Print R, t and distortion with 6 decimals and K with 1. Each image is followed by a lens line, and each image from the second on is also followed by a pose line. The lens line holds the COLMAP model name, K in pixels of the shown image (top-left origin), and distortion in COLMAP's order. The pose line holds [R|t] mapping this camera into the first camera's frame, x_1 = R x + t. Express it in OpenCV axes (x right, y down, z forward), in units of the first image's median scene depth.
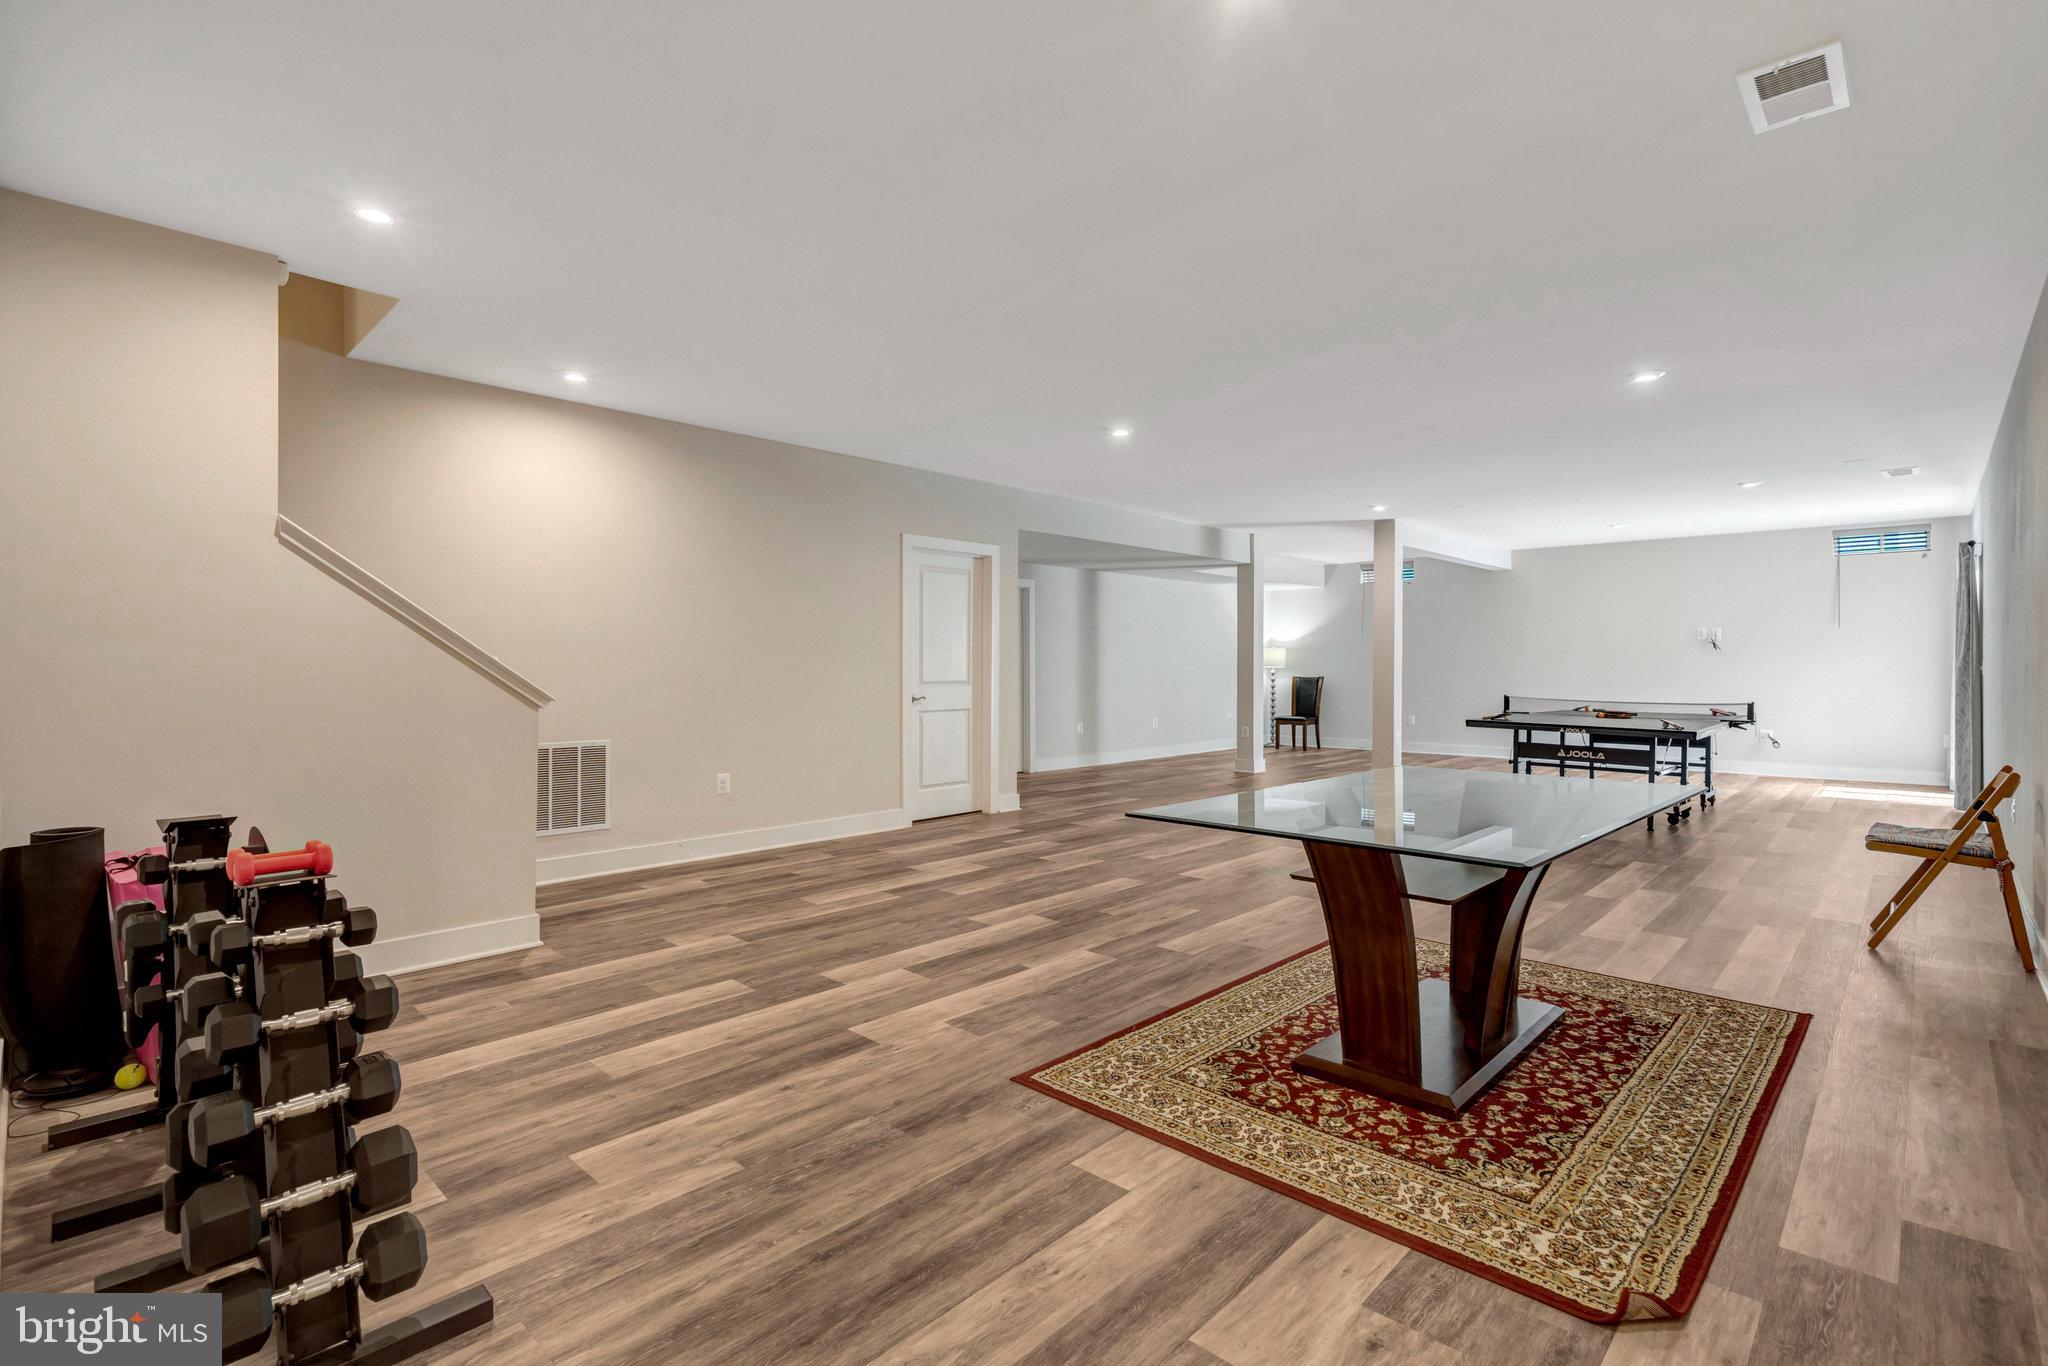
lens RADIAL K [[946.4, 0, 1011.1], [0, 946.4, 672.4], [0, 0, 1]] dist [-0.006393, 0.002719]
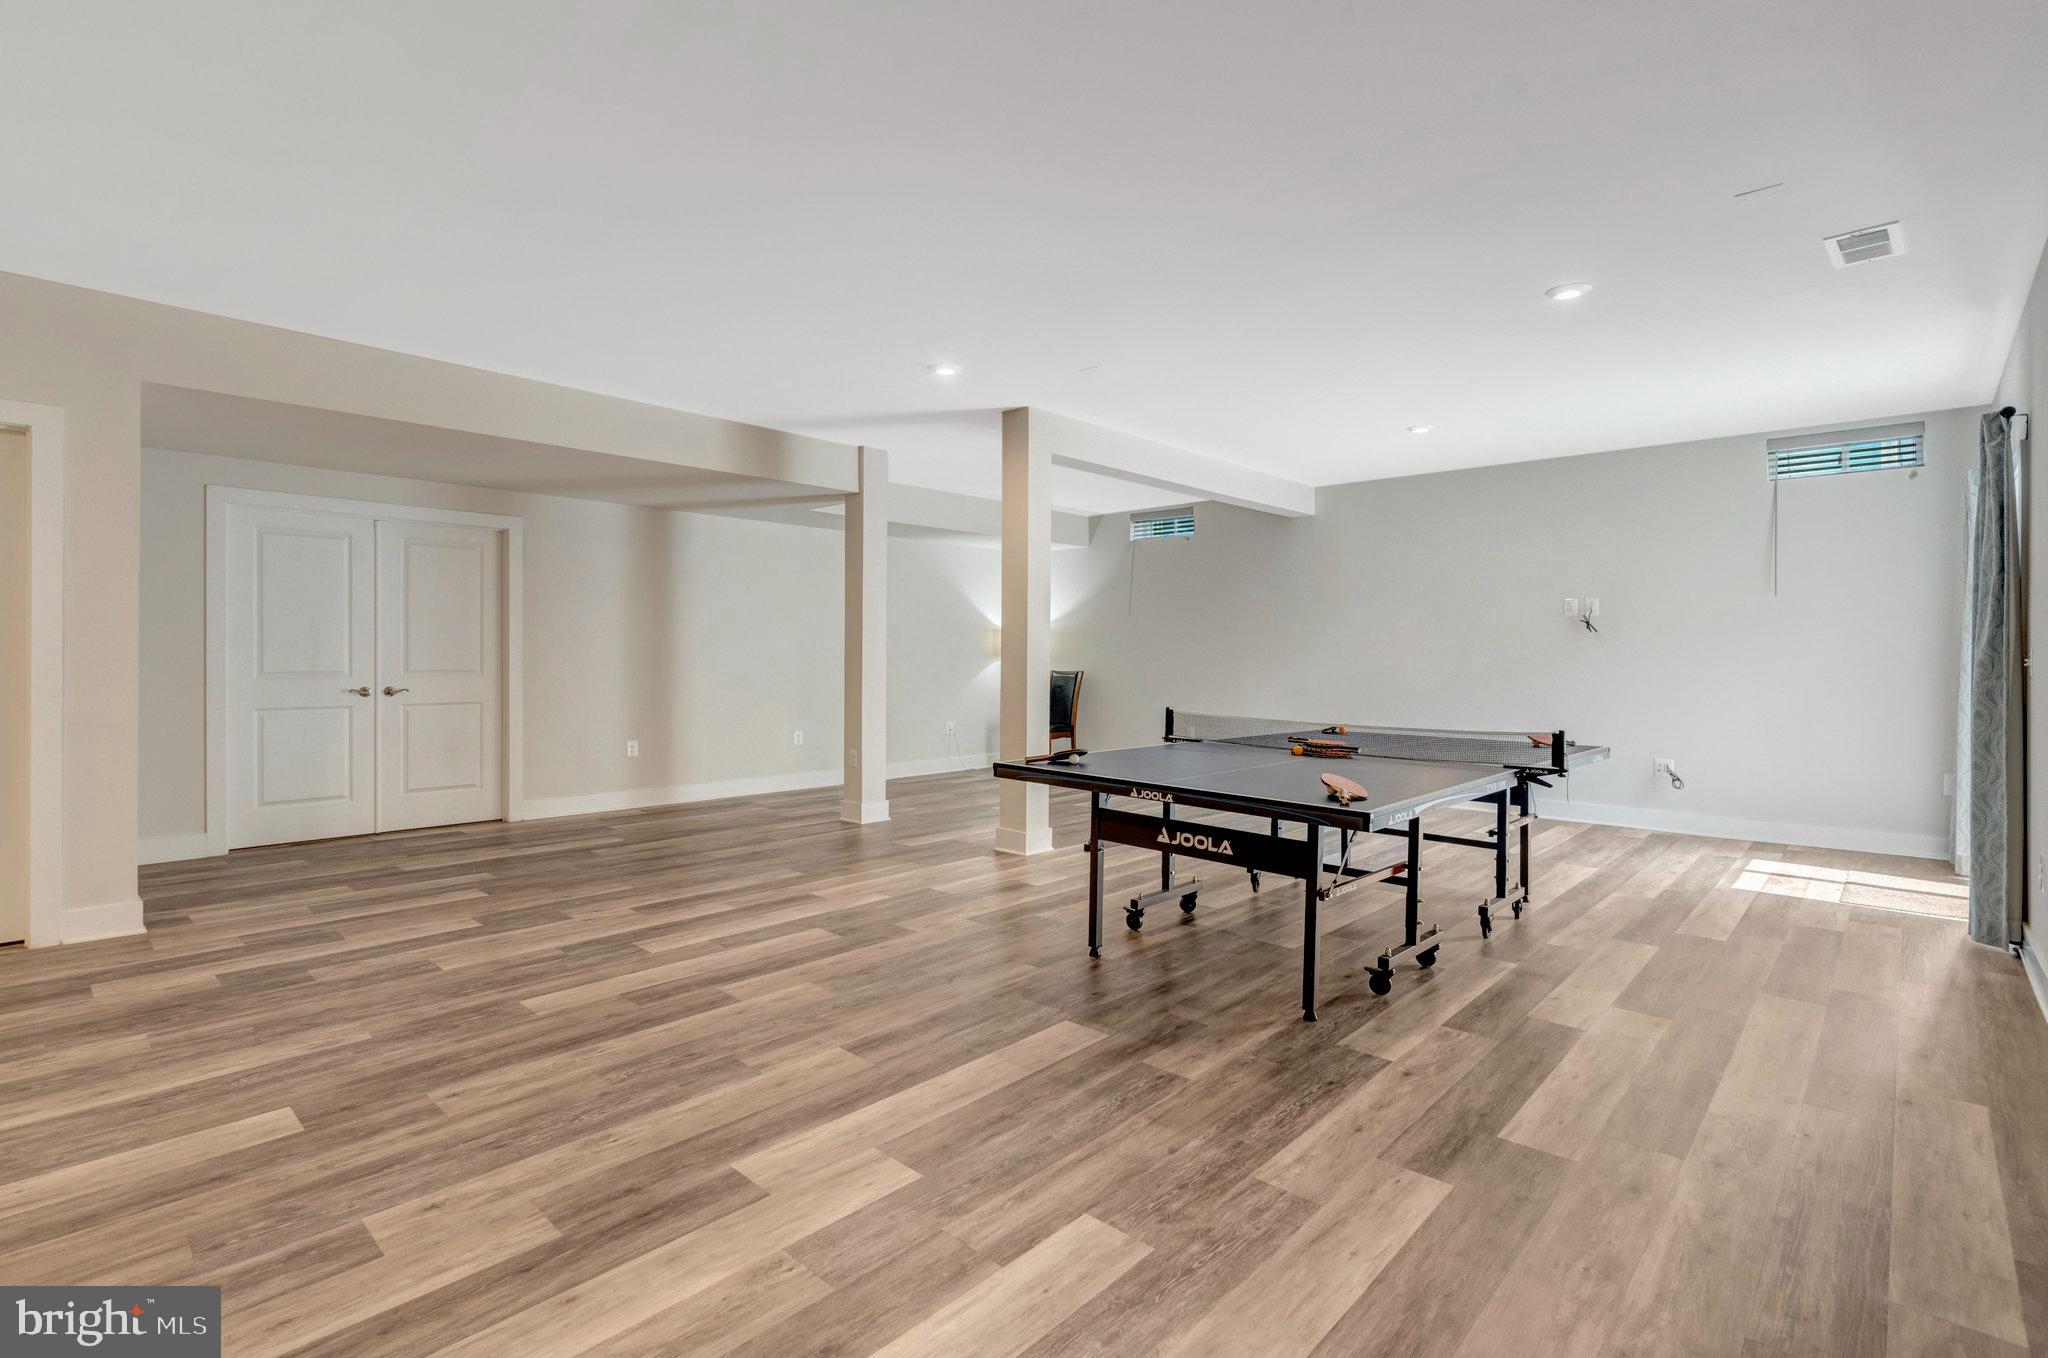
lens RADIAL K [[946.4, 0, 1023.2], [0, 946.4, 665.8], [0, 0, 1]] dist [-0.006393, 0.002719]
pose [[0.999922, 0.004344, 0.011696, 0.410616], [-0.004367, 0.999989, 0.001944, -0.001292], [-0.011688, -0.001995, 0.999930, 0.422747]]
